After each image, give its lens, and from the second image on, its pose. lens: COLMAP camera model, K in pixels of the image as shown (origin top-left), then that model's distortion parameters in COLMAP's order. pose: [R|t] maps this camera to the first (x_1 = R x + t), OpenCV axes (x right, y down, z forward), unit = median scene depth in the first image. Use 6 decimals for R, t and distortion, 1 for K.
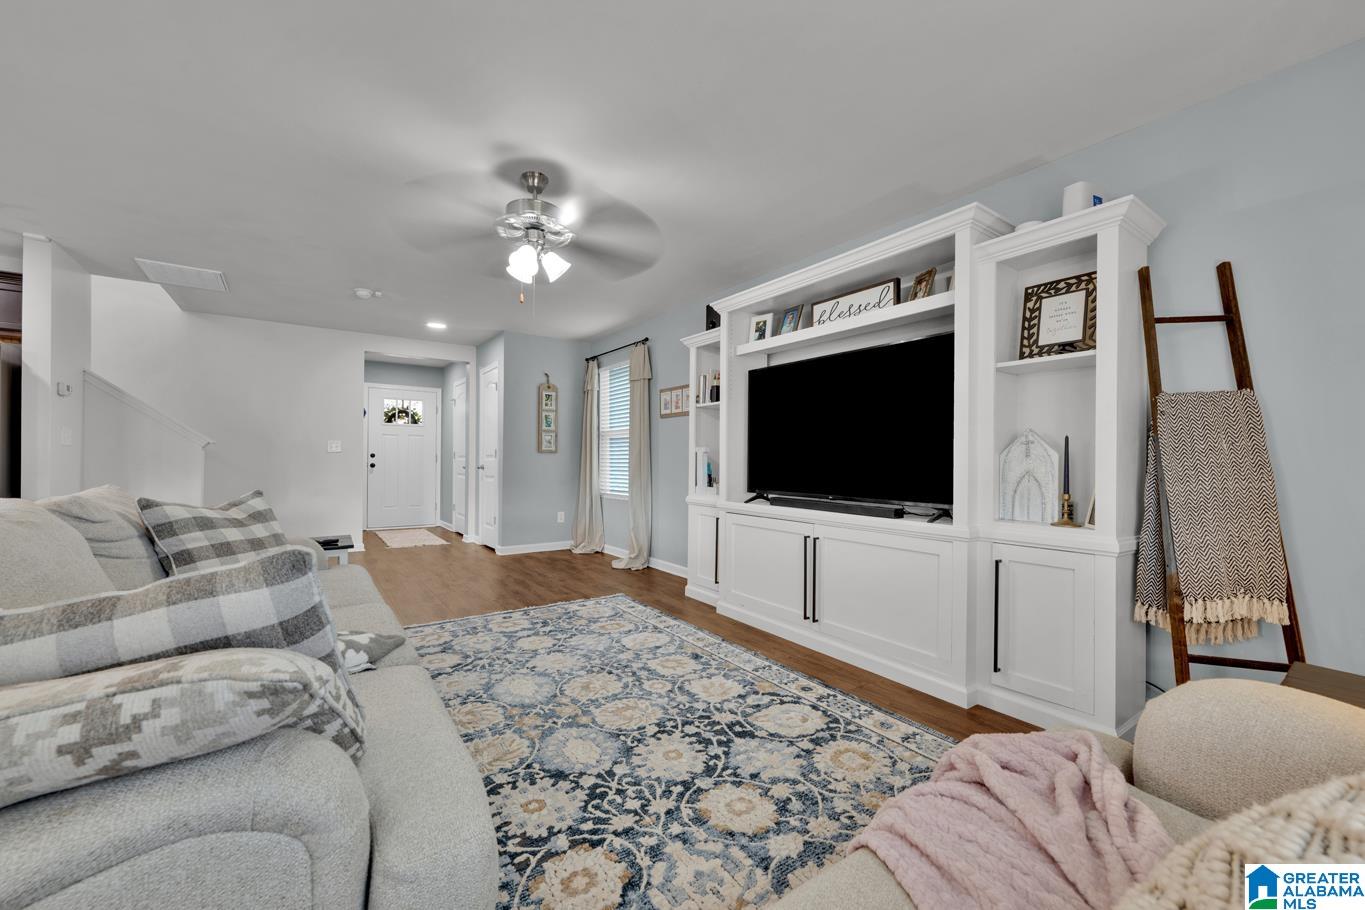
lens RADIAL K [[541.2, 0, 682.3], [0, 541.2, 458.6], [0, 0, 1]] dist [0.000223, 0.000007]
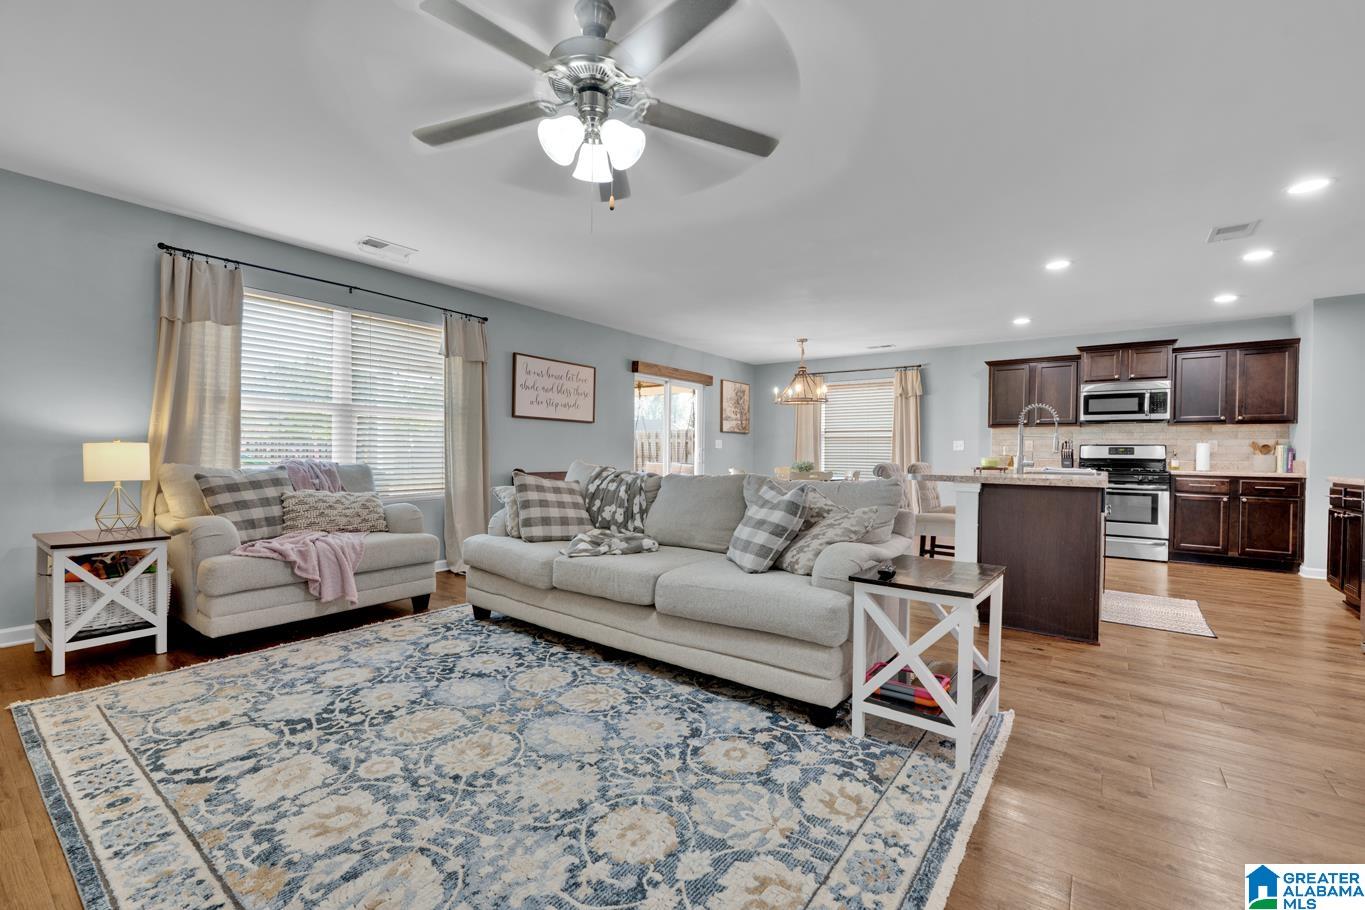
lens RADIAL K [[581.9, 0, 682.4], [0, 581.9, 457.0], [0, 0, 1]] dist [0.001520, 0.000305]
pose [[-0.950588, -0.017944, -0.309937, -0.193848], [-0.019373, 0.999811, 0.001534, 0.007404], [0.309851, 0.007463, -0.950756, 2.003525]]
